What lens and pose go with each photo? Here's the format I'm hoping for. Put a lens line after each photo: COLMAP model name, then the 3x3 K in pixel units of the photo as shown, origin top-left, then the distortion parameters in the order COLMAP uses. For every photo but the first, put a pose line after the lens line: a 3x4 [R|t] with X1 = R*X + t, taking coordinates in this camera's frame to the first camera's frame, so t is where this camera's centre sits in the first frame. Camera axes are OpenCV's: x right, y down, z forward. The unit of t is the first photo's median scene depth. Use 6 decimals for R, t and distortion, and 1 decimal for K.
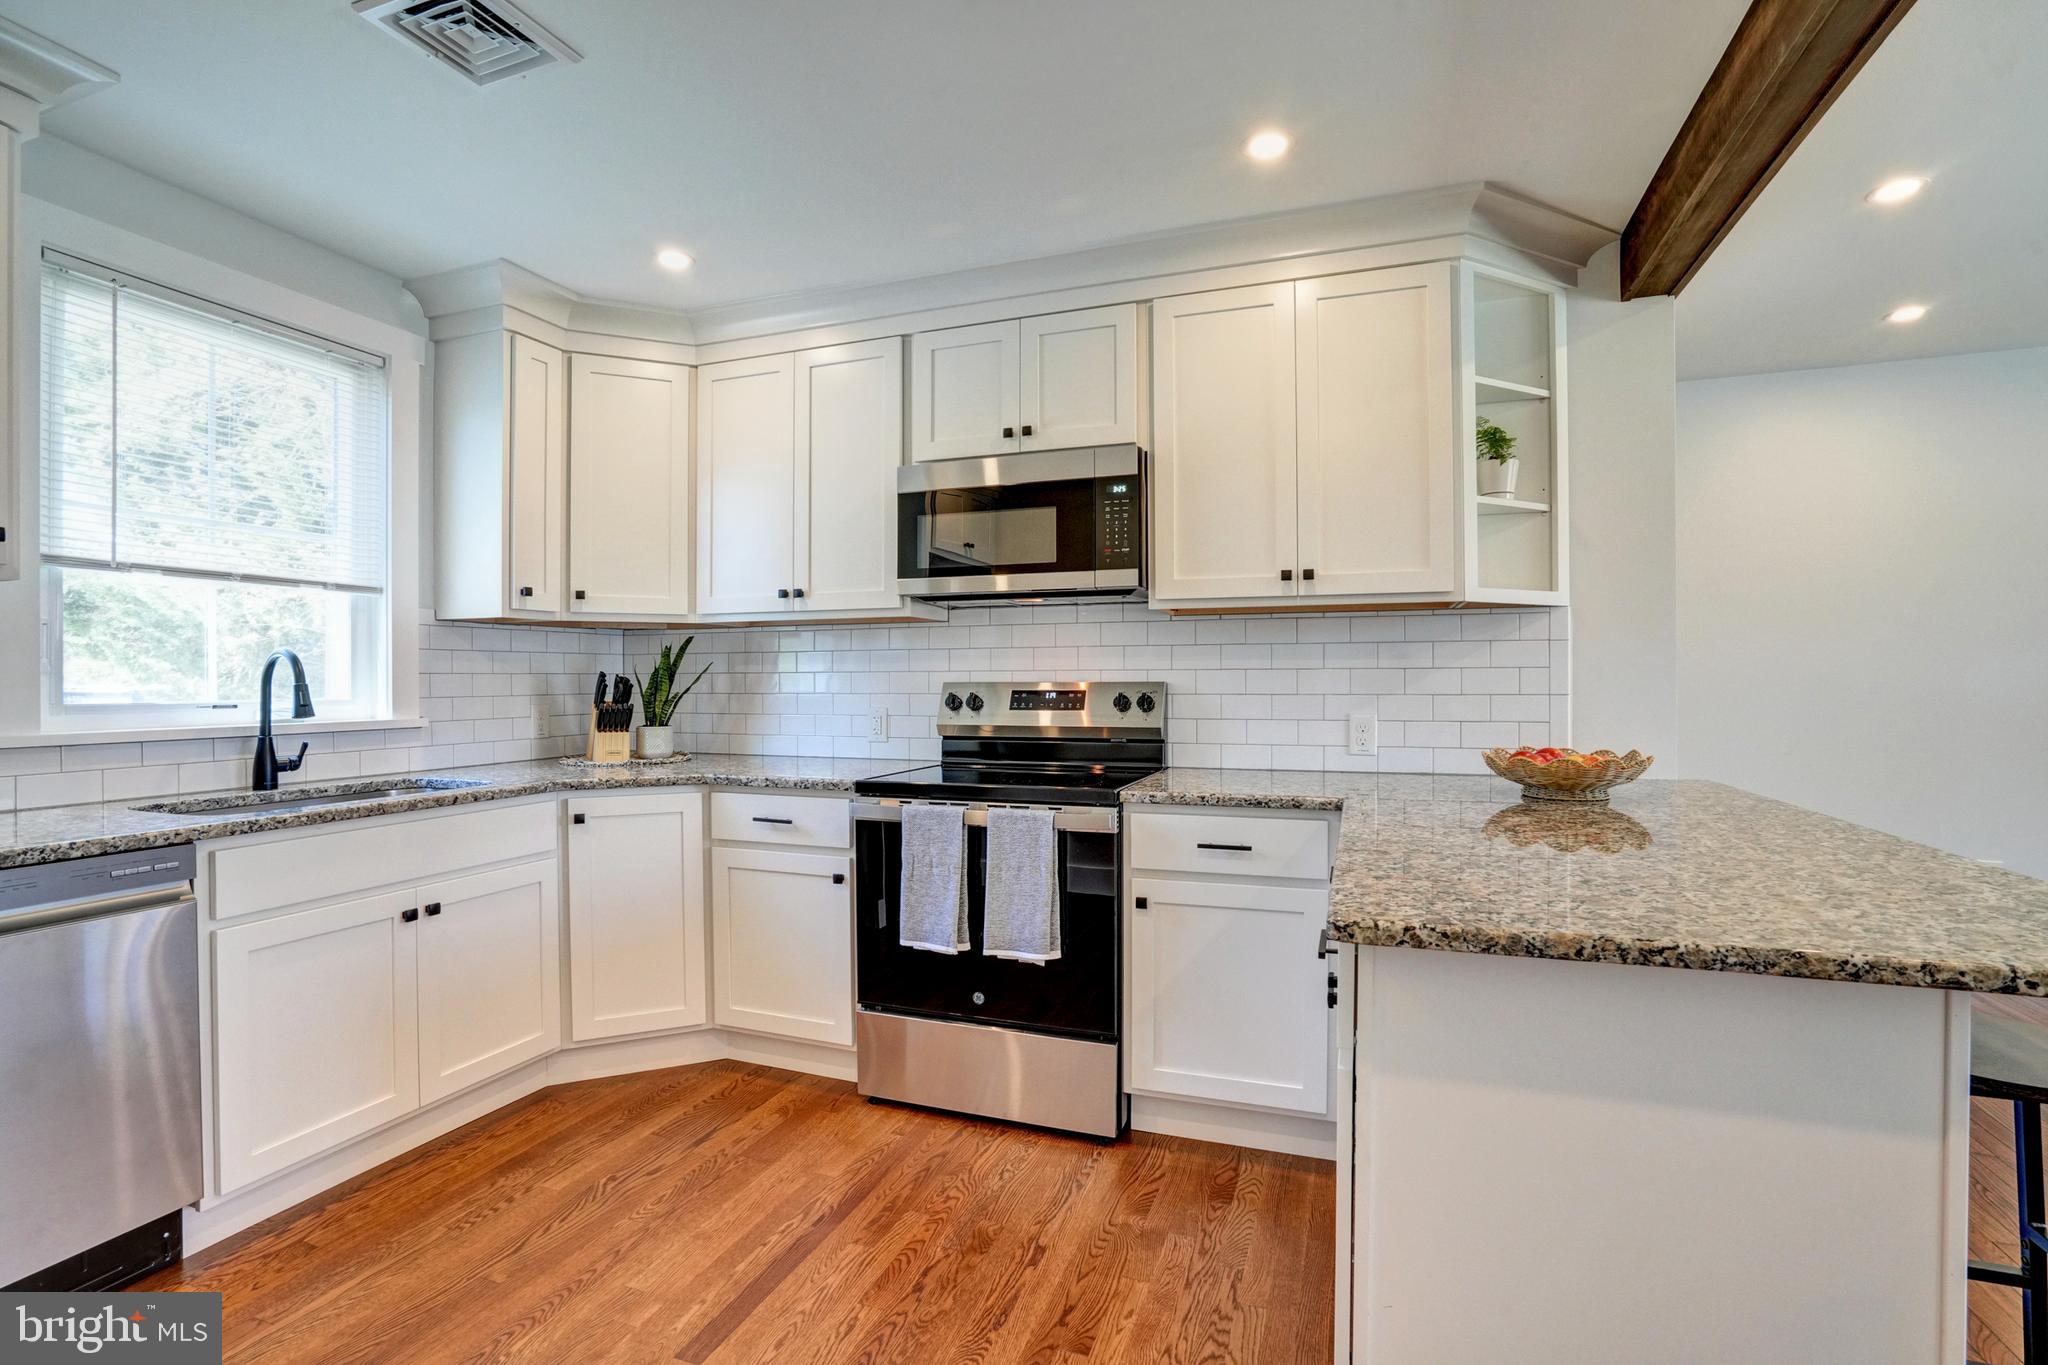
lens RADIAL K [[942.2, 0, 1022.1], [0, 942.2, 682.1], [0, 0, 1]] dist [-0.061957, 0.023953]
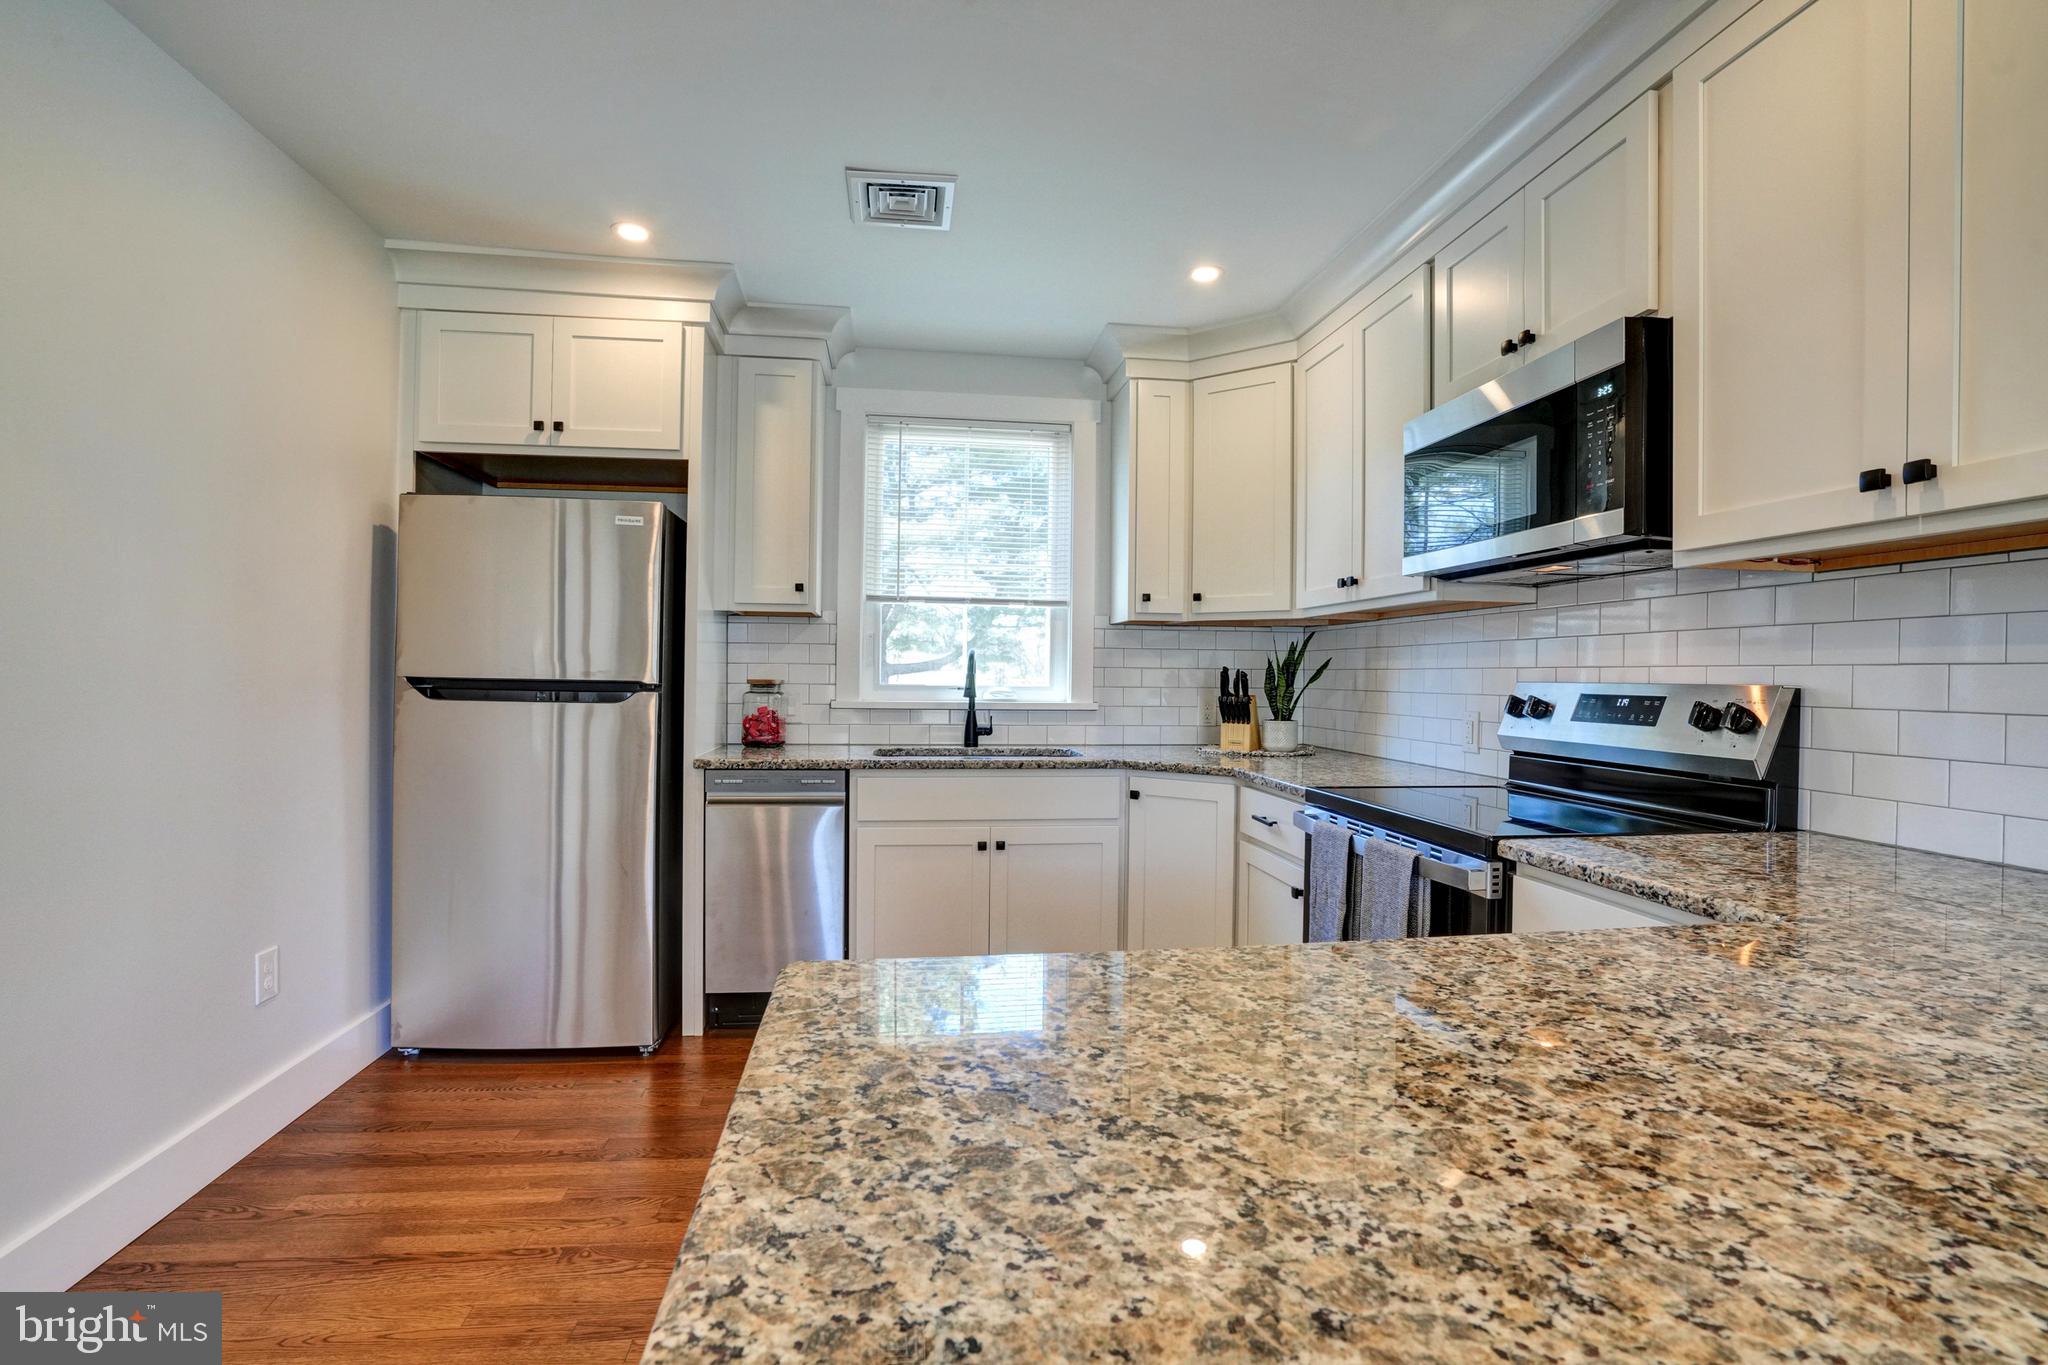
lens RADIAL K [[942.2, 0, 1022.1], [0, 942.2, 682.1], [0, 0, 1]] dist [-0.061957, 0.023953]
pose [[0.471923, 0.015840, -0.881498, 0.481134], [-0.015376, 0.999834, 0.009735, -0.000494], [0.881506, 0.008960, 0.472088, 0.334546]]
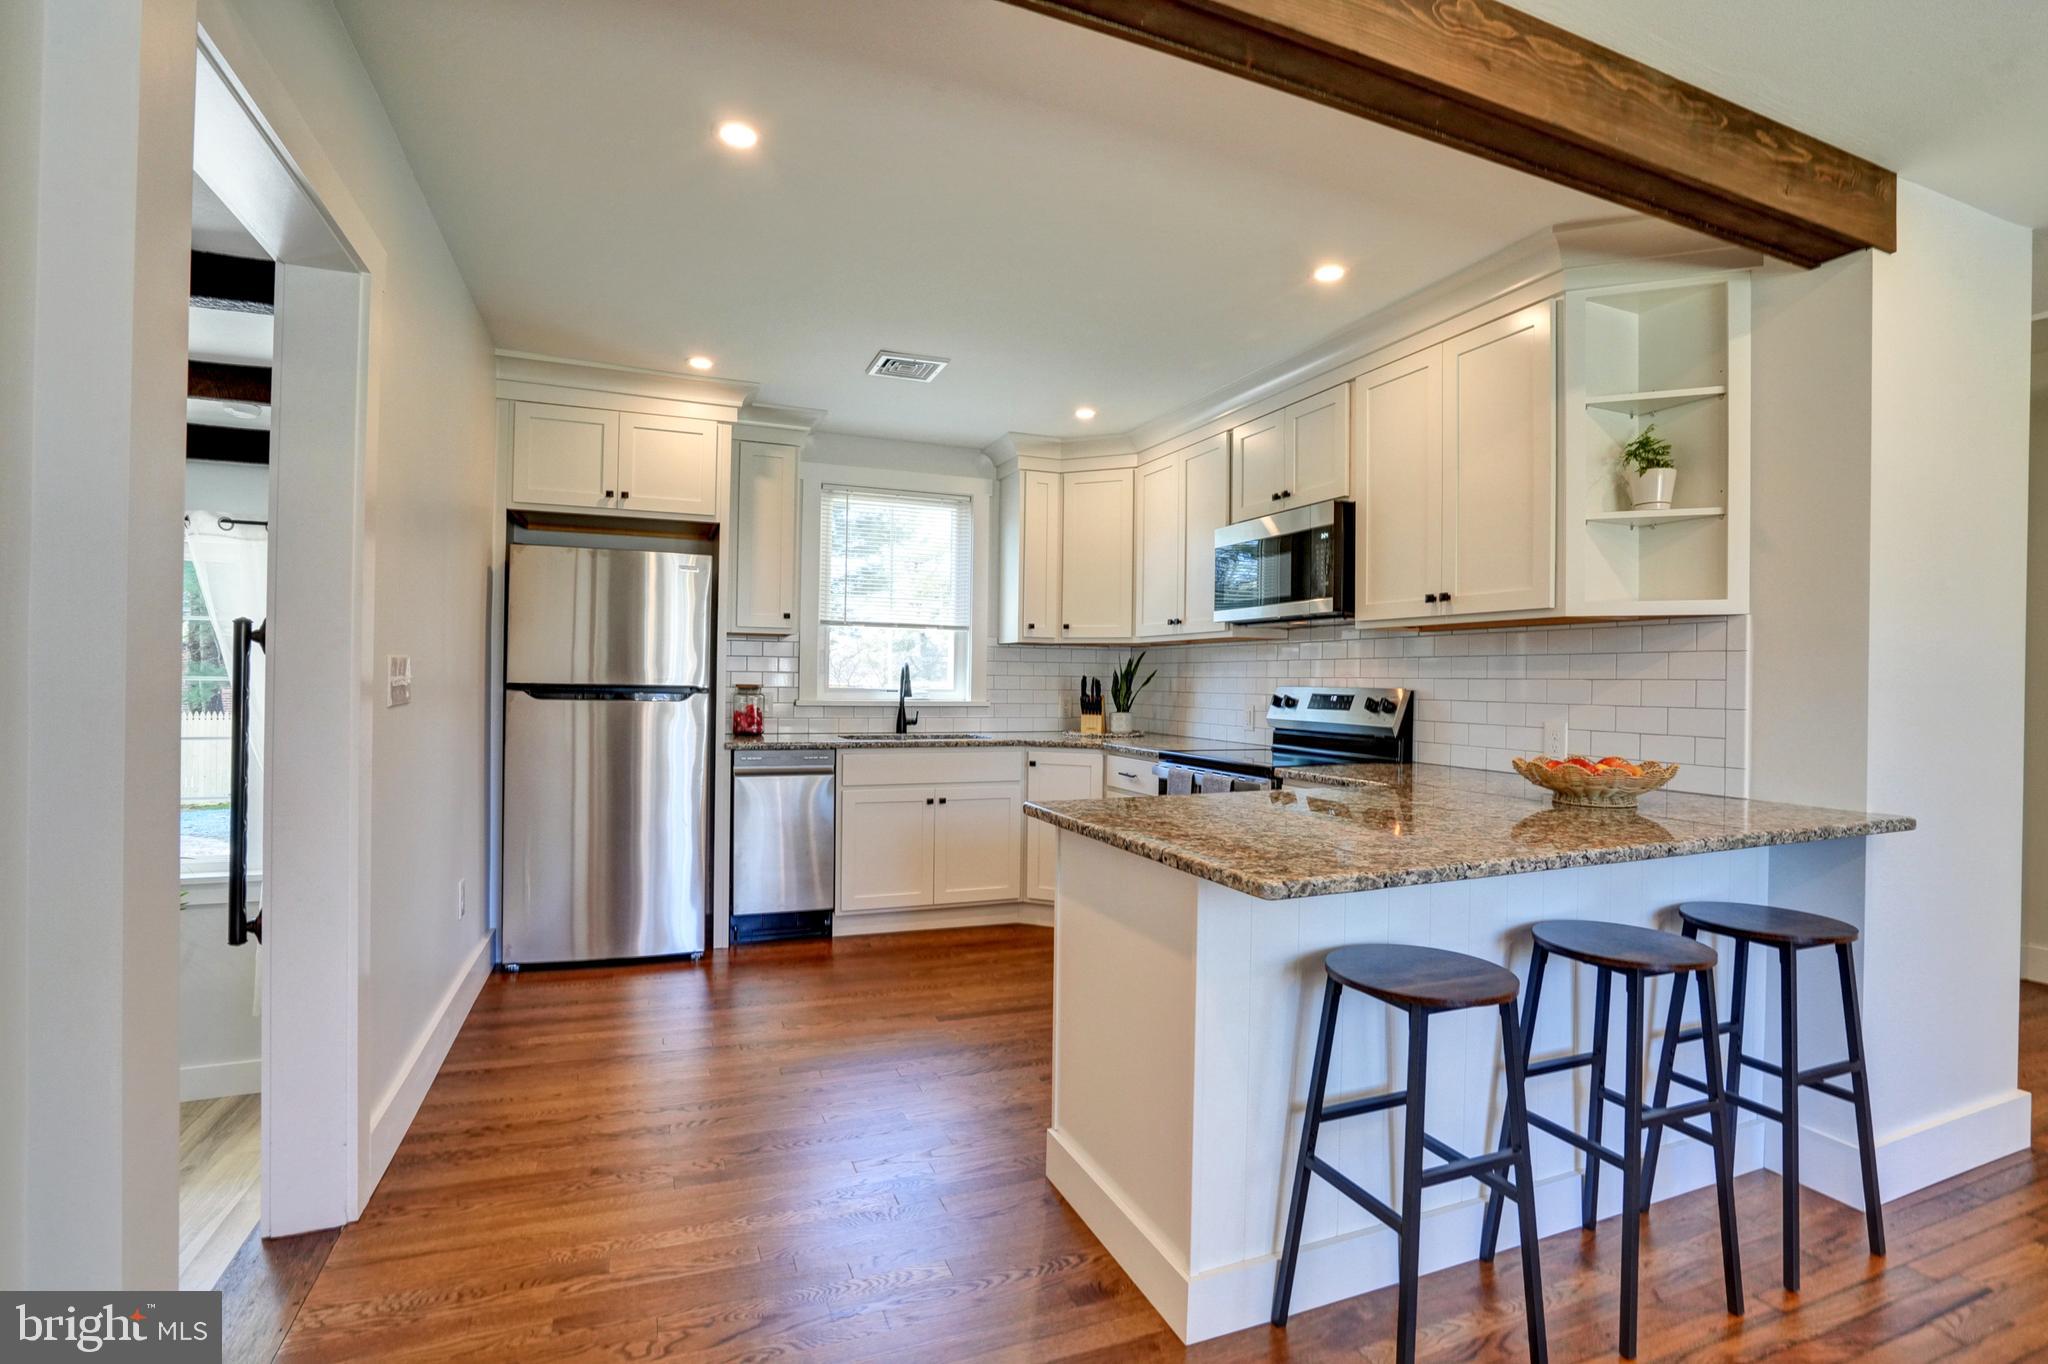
lens RADIAL K [[942.2, 0, 1022.1], [0, 942.2, 681.6], [0, 0, 1]] dist [-0.061957, 0.023953]
pose [[0.671230, 0.013873, -0.741119, 0.767011], [-0.017940, 0.999836, 0.002468, -0.003564], [0.741032, 0.011640, 0.671369, -0.149581]]
